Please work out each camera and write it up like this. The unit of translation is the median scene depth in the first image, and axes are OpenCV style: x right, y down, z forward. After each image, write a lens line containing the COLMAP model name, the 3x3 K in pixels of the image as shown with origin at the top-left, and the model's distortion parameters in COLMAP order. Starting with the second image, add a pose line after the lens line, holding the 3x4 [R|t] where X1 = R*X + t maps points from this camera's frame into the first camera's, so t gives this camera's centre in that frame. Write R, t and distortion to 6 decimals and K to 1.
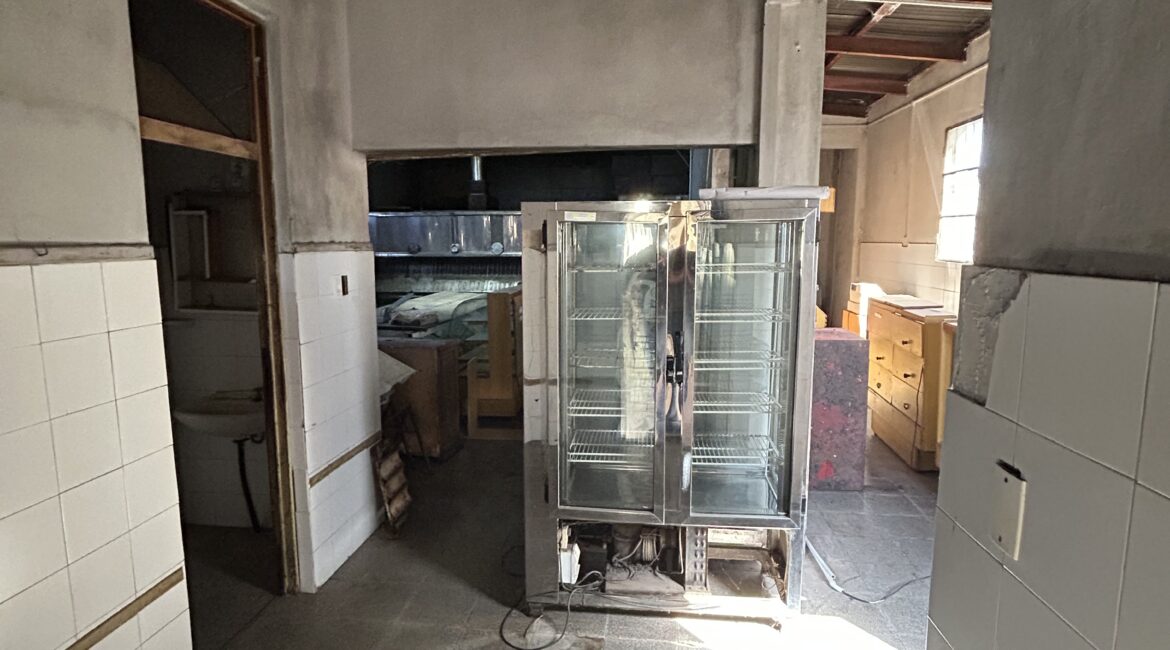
lens RADIAL K [[633.5, 0, 587.9], [0, 633.5, 321.9], [0, 0, 1]] dist [0.003985, -0.001046]
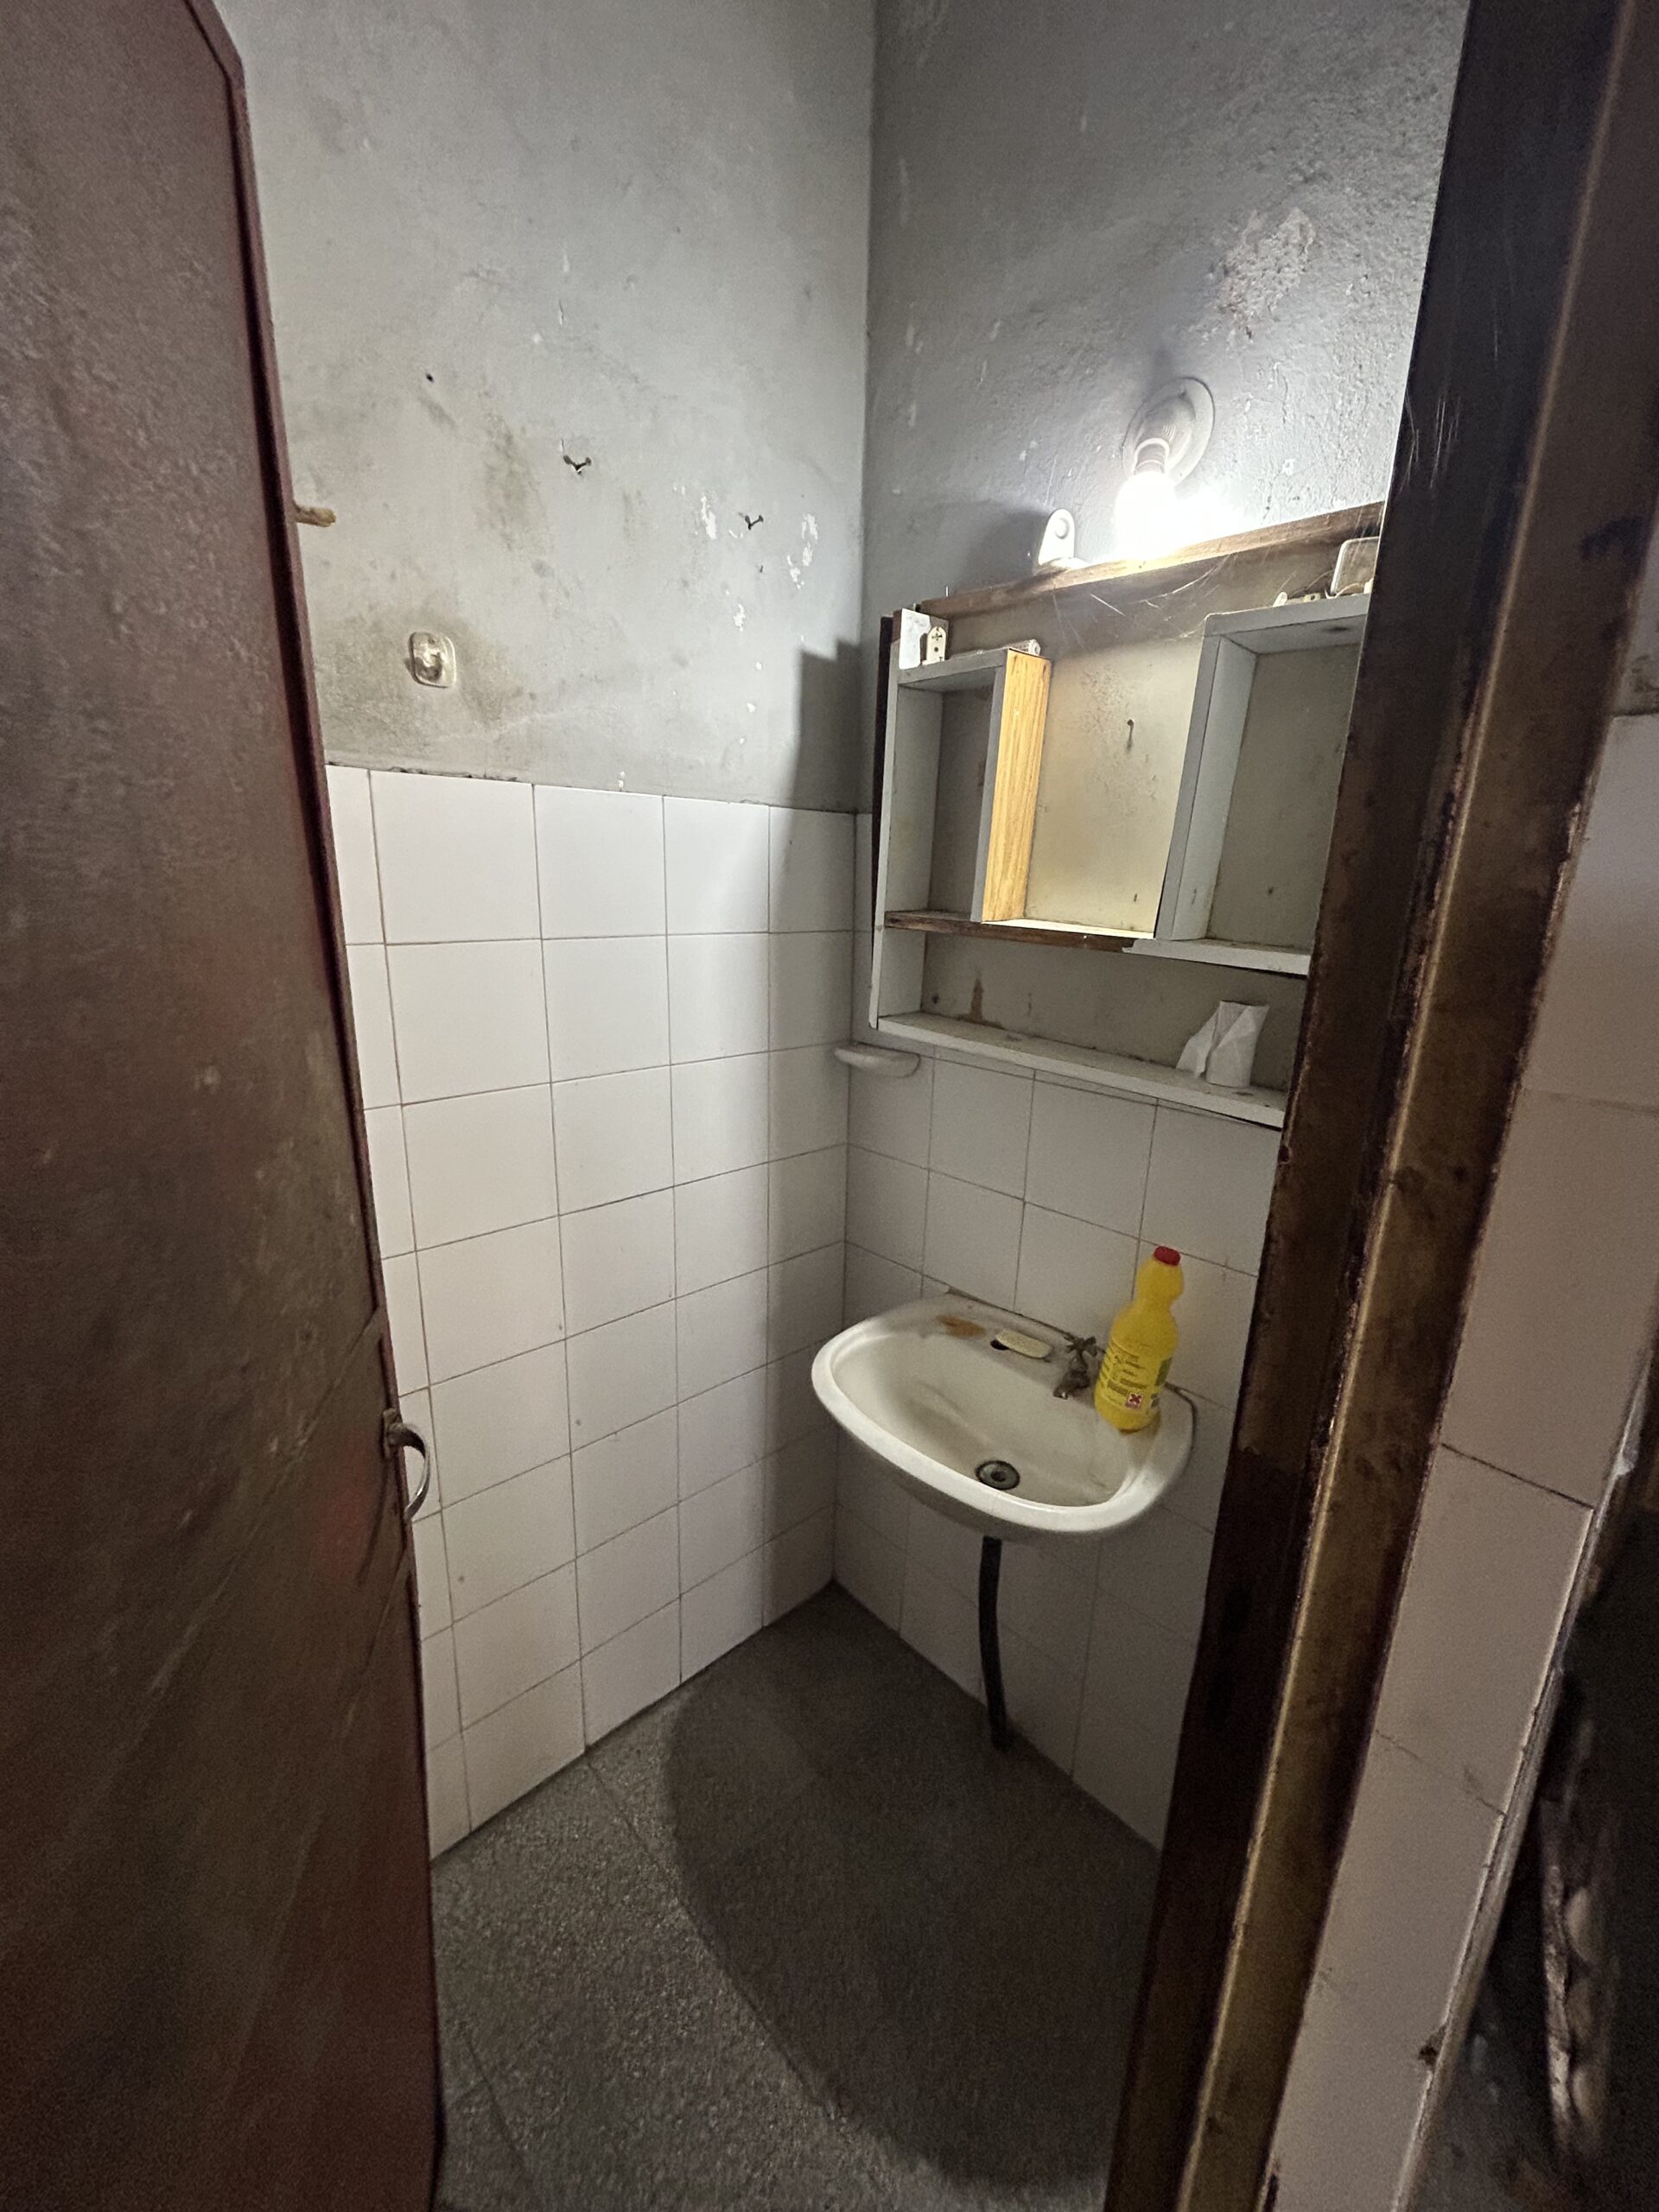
lens RADIAL K [[898.9, 0, 831.5], [0, 898.9, 1108.5], [0, 0, 1]] dist [-0.002613, 0.001364]
pose [[0.766477, 0.186765, -0.614517, -0.380459], [-0.117105, 0.981387, 0.152202, -0.041579], [0.631505, -0.044697, 0.774082, 0.634240]]
